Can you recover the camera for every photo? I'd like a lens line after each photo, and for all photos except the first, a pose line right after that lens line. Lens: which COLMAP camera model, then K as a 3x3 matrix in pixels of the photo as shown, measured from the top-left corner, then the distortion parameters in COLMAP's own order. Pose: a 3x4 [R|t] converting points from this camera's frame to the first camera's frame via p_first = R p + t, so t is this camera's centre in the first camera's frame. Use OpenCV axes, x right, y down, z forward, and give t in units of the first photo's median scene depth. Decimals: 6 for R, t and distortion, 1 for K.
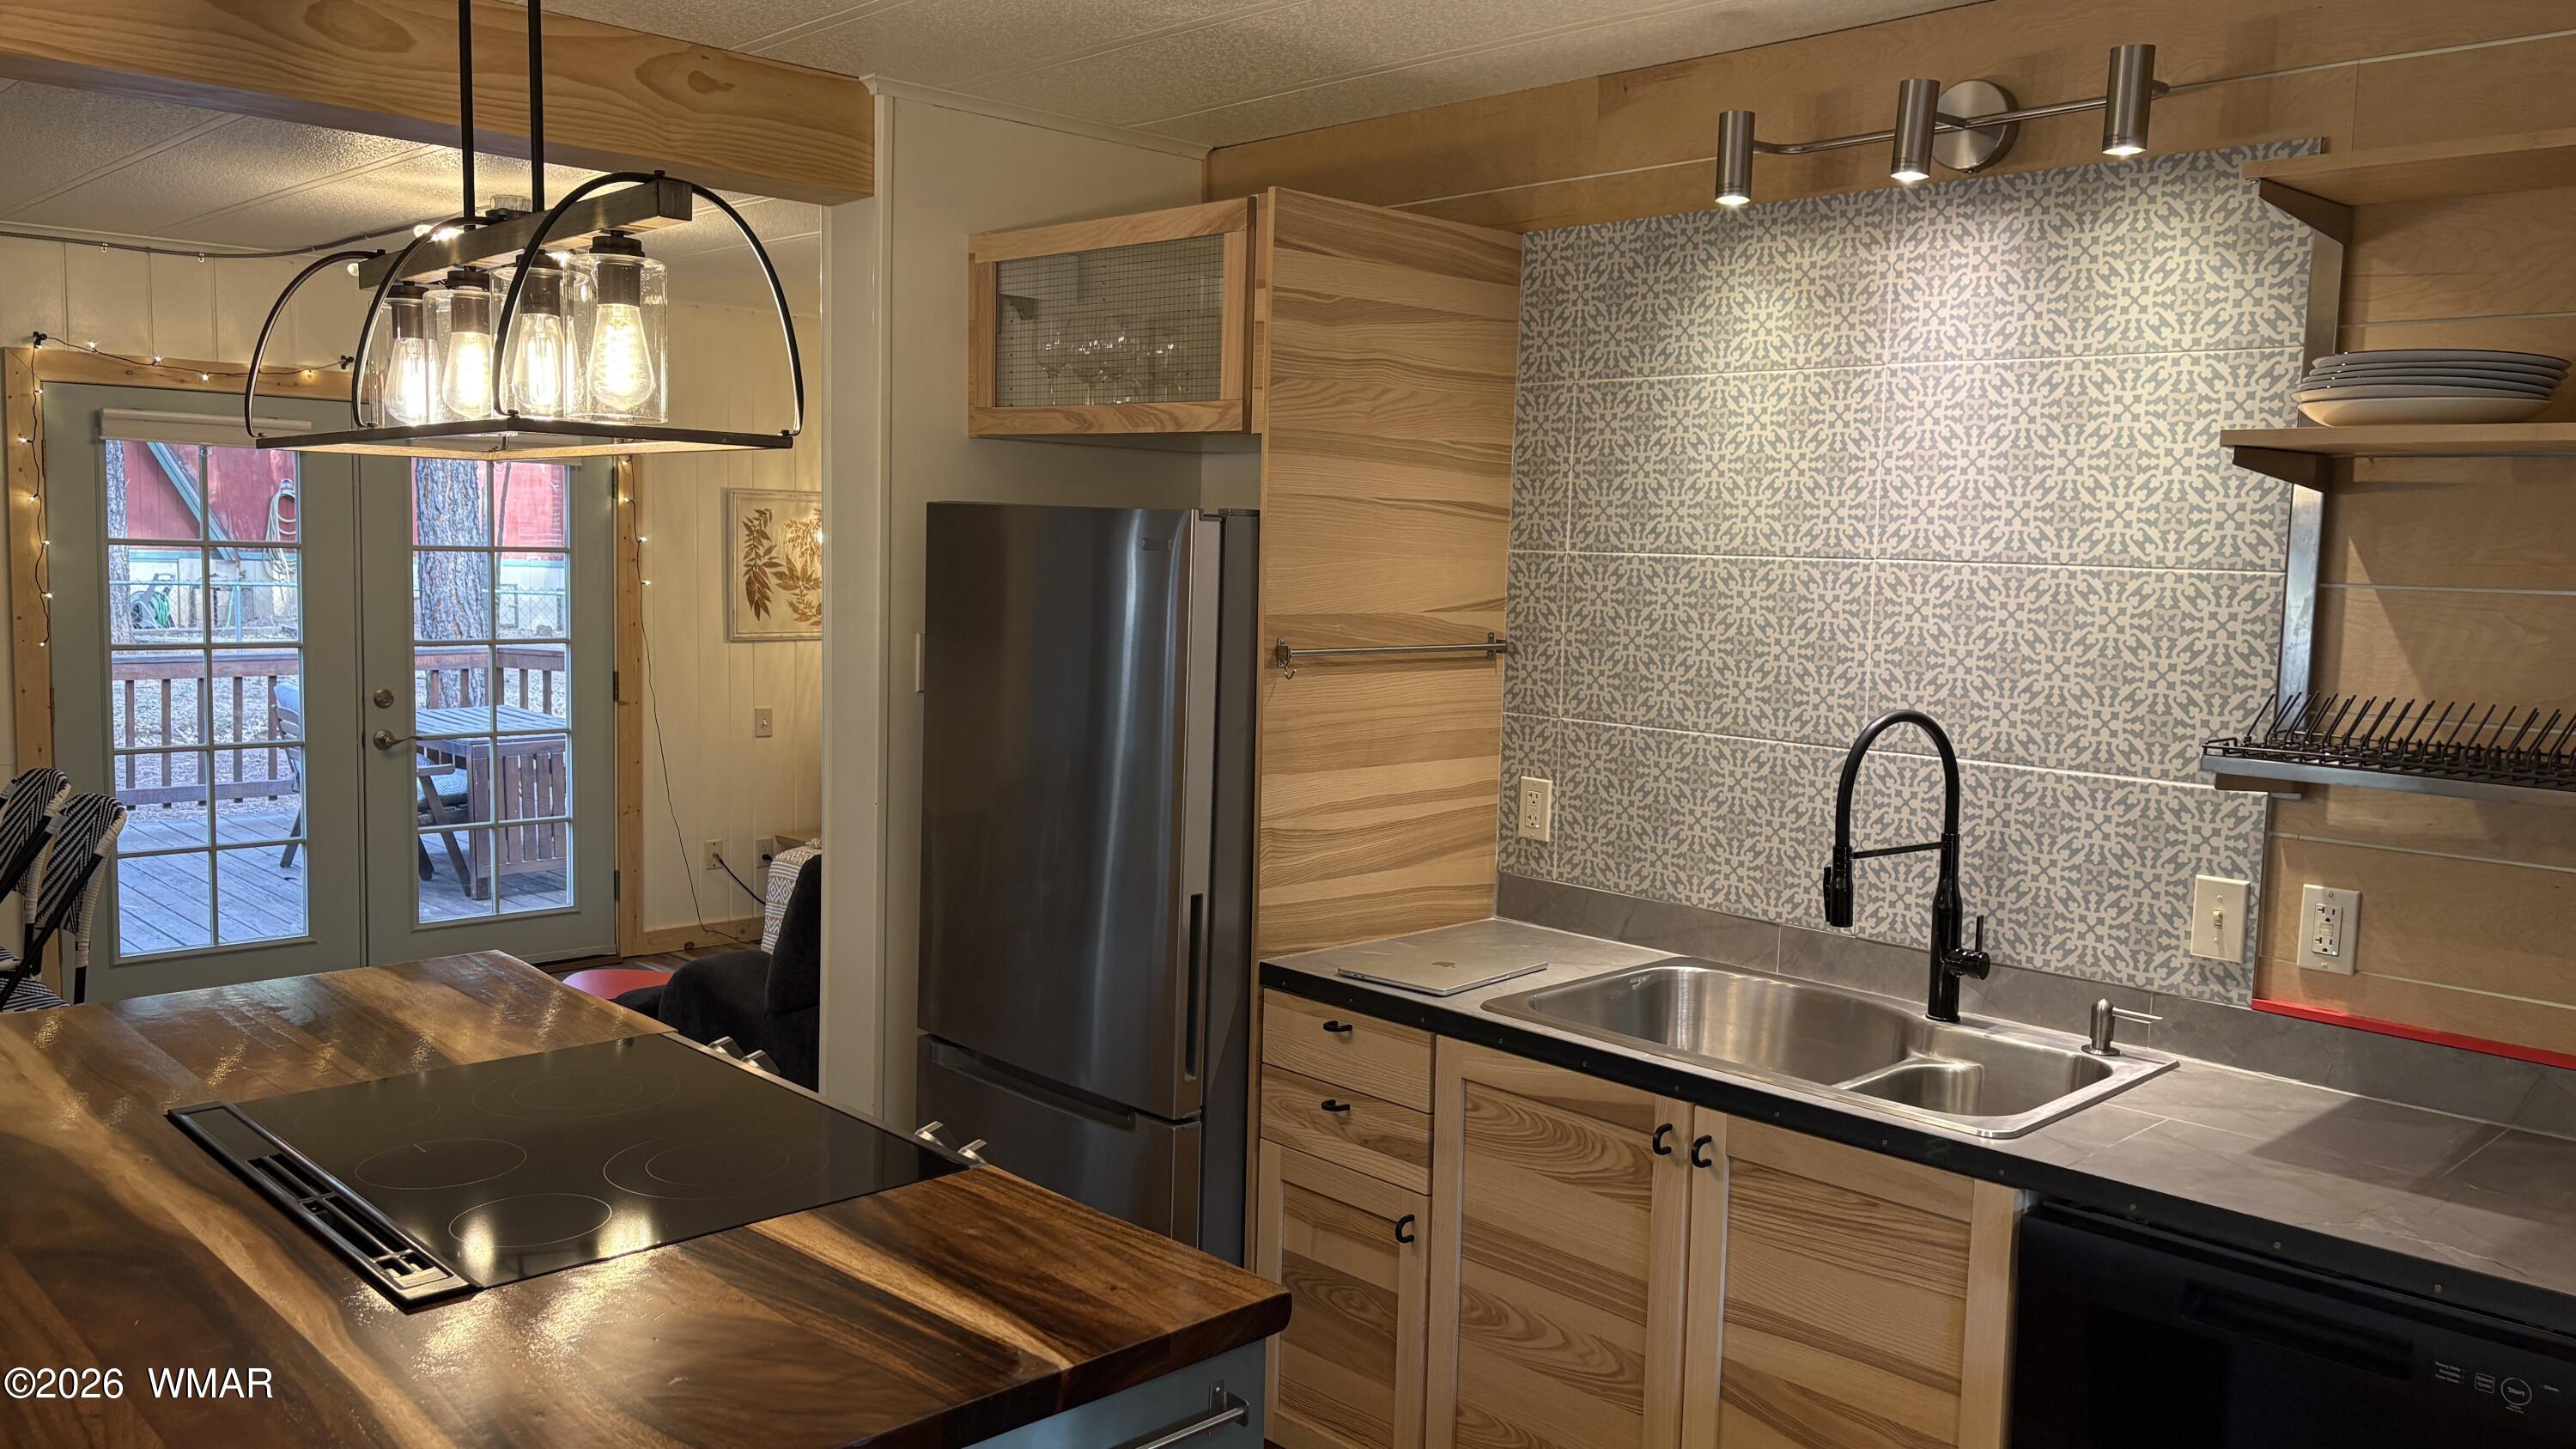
lens RADIAL K [[1946.9, 0, 1271.4], [0, 1946.9, 728.1], [0, 0, 1]] dist [0.040035, -0.013177]
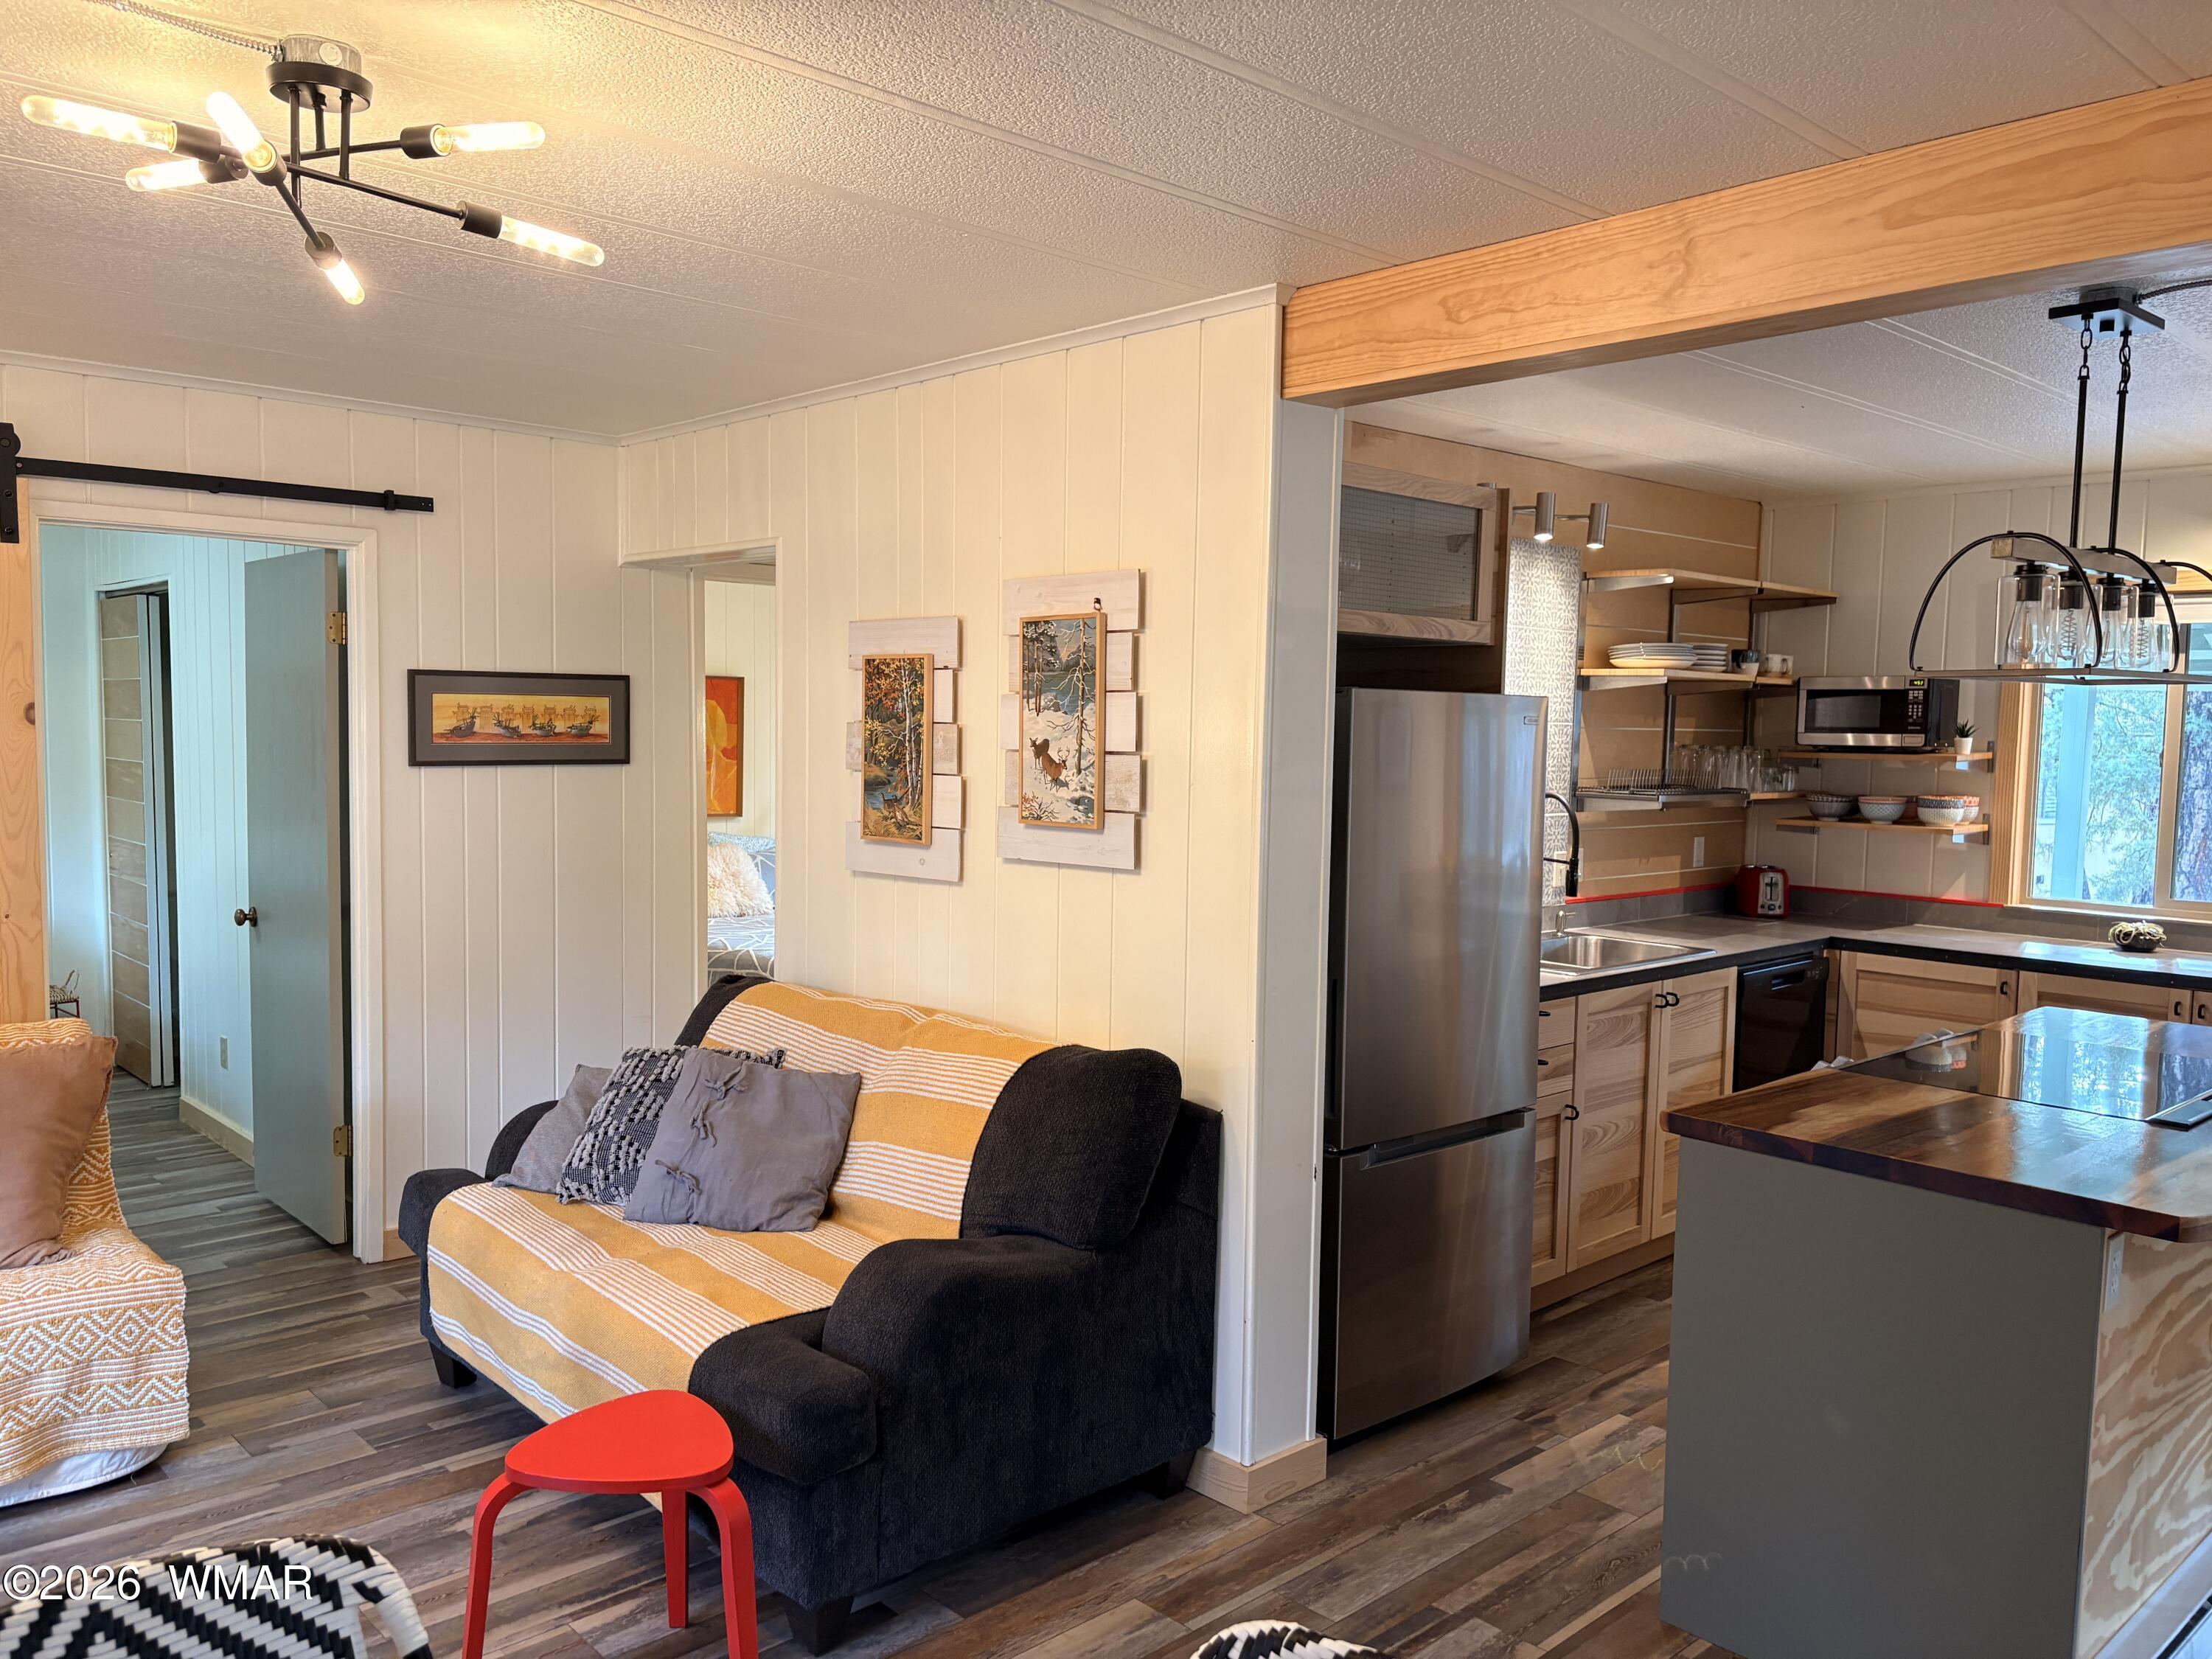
lens RADIAL K [[1669.7, 0, 1093.8], [0, 1669.7, 823.6], [0, 0, 1]] dist [0.046664, -0.052889]
pose [[0.020170, -0.085805, 0.996108, -1.381267], [0.081508, 0.993135, 0.083899, -0.155533], [-0.996469, 0.079498, 0.027026, 1.343025]]
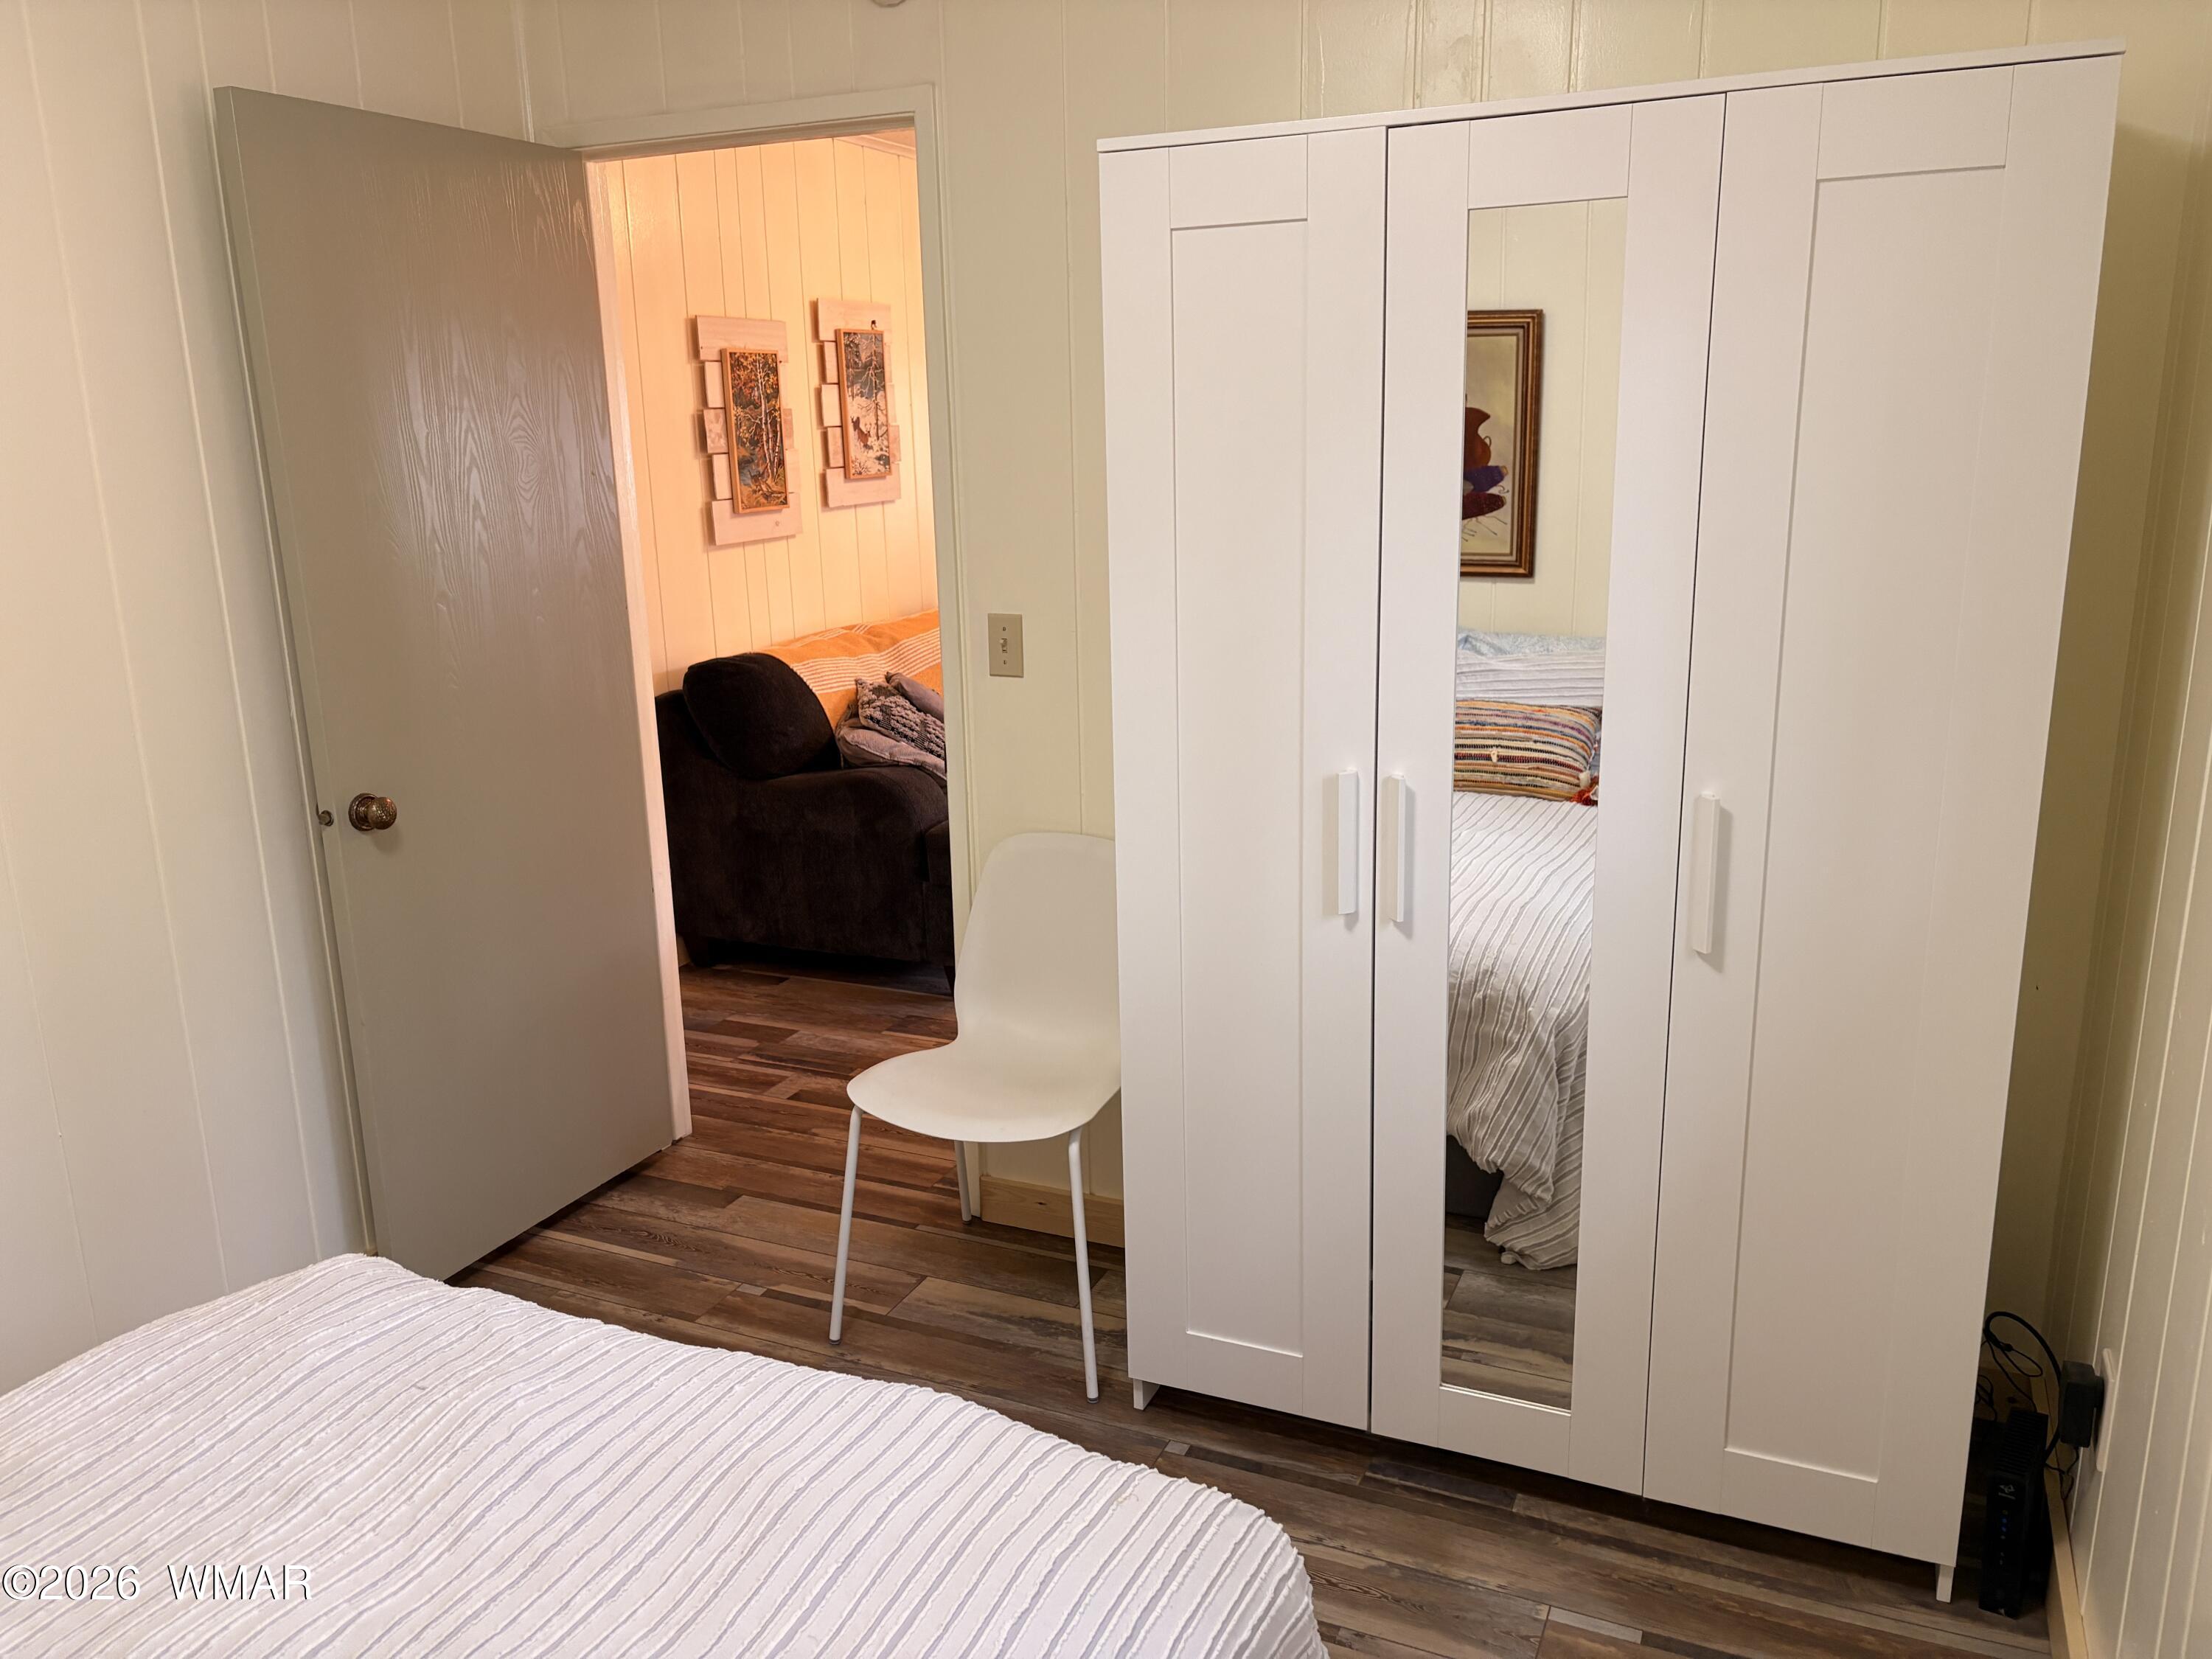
lens RADIAL K [[1669.7, 0, 1106.4], [0, 1669.7, 830.0], [0, 0, 1]] dist [0.046664, -0.052889]
pose [[-0.932213, 0.083730, -0.352093, 0.254694], [-0.035926, 0.946655, 0.320240, -0.281651], [0.360124, 0.311181, -0.879475, 3.204052]]
